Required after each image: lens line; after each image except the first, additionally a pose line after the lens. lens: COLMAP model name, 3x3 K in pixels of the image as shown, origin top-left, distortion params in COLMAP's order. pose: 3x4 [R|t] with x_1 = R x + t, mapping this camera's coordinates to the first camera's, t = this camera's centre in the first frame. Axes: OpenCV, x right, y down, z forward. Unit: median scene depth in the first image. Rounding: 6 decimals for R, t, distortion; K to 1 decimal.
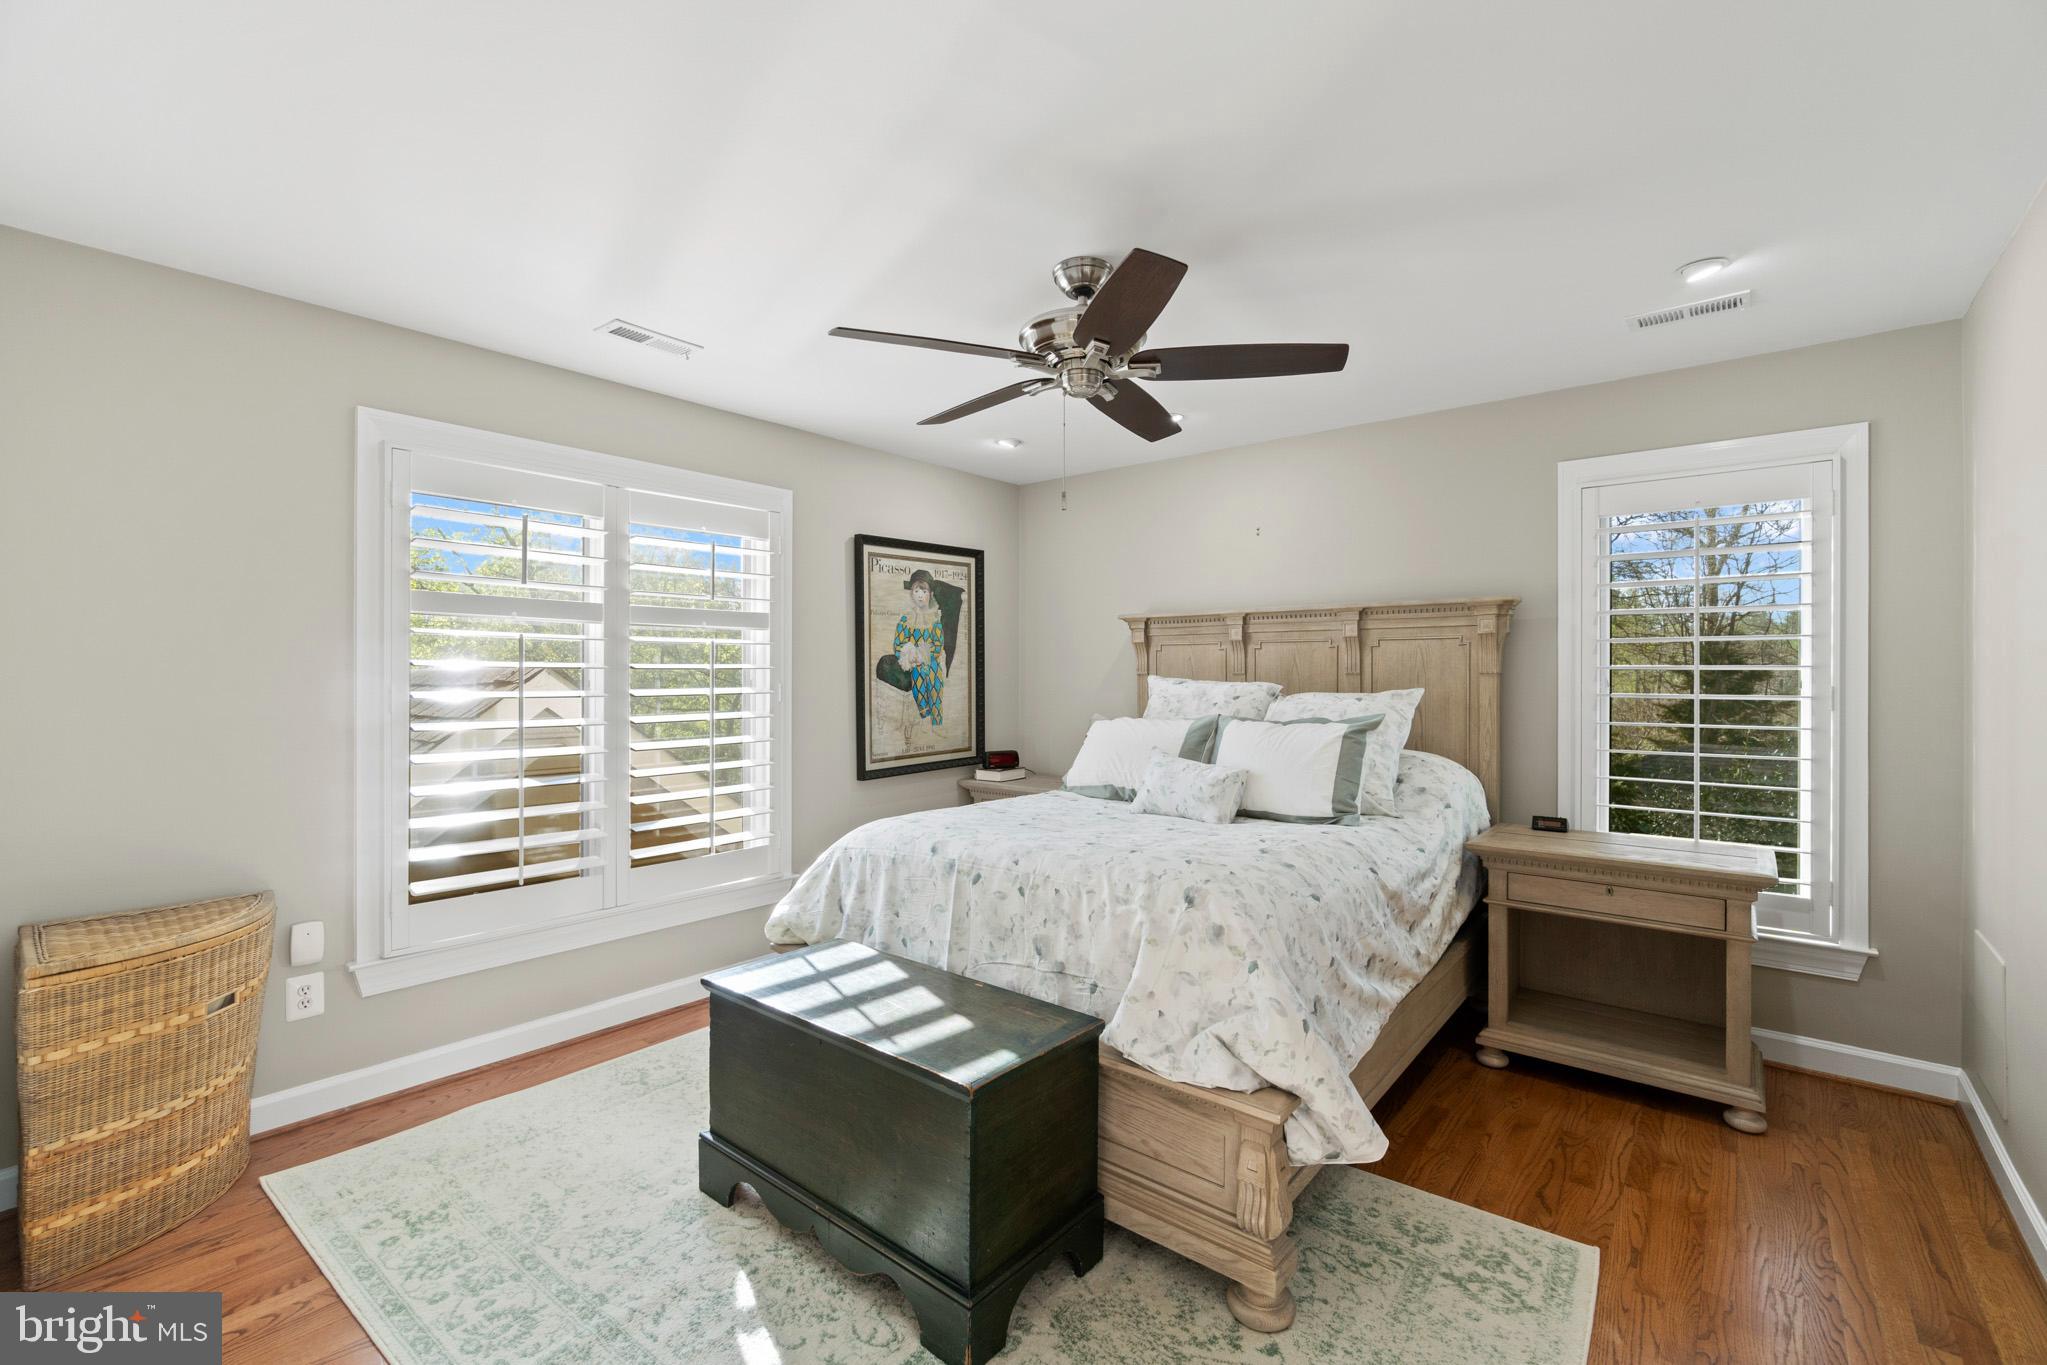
lens RADIAL K [[886.1, 0, 1020.9], [0, 886.1, 675.0], [0, 0, 1]] dist [-0.000434, -0.000059]
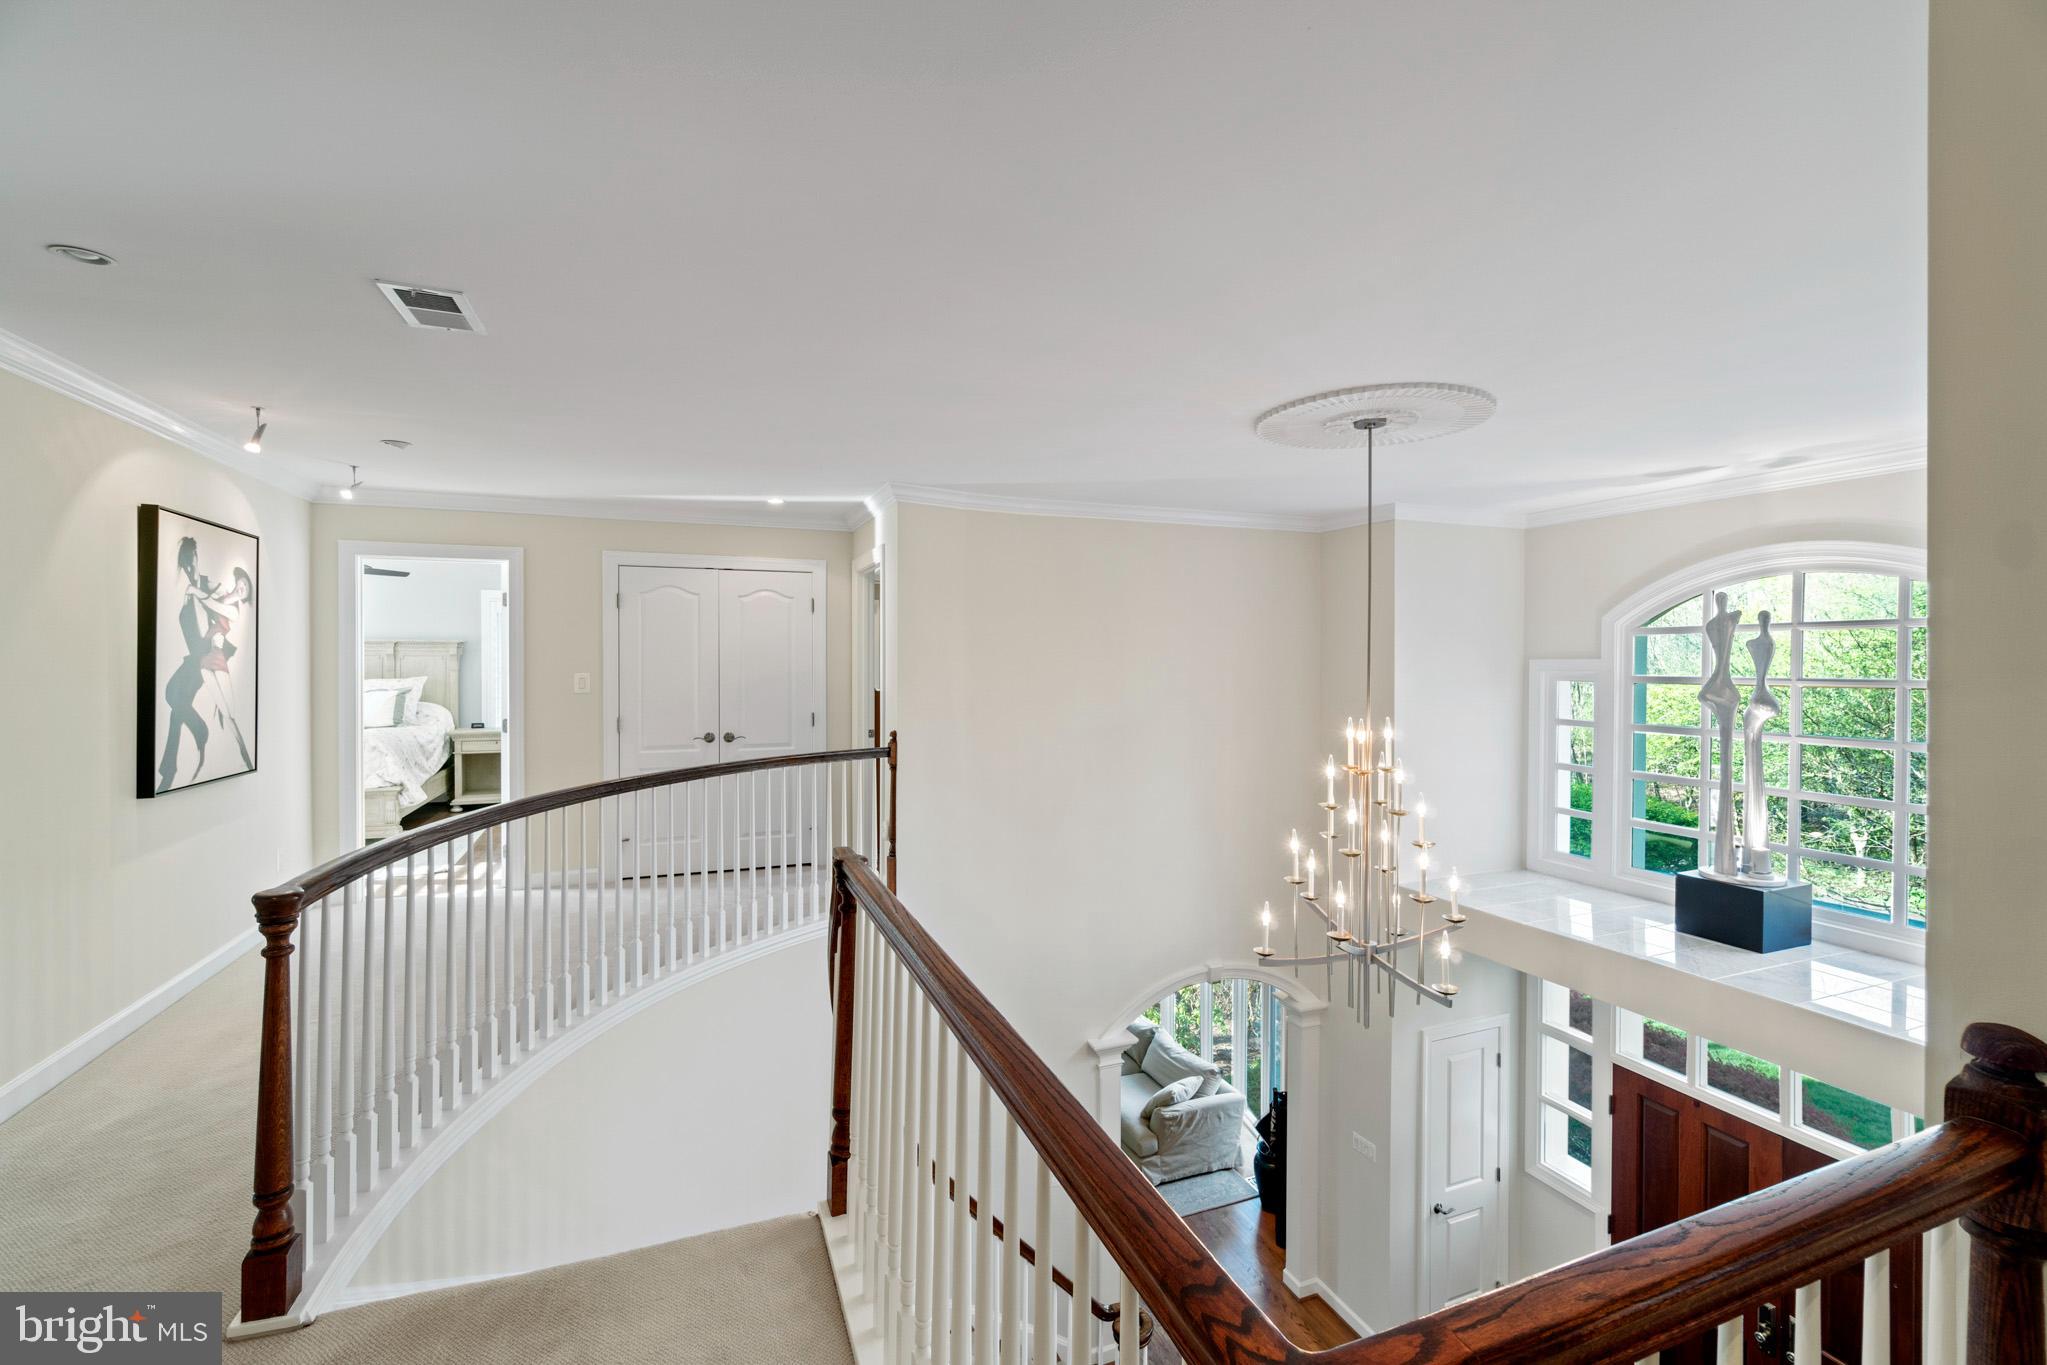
lens RADIAL K [[886.1, 0, 1020.9], [0, 886.1, 675.0], [0, 0, 1]] dist [-0.000434, -0.000059]
pose [[0.486251, -0.008305, 0.873780, -1.010740], [-0.005263, 0.999909, 0.012433, -0.031288], [-0.873803, -0.010644, 0.486163, -1.855932]]
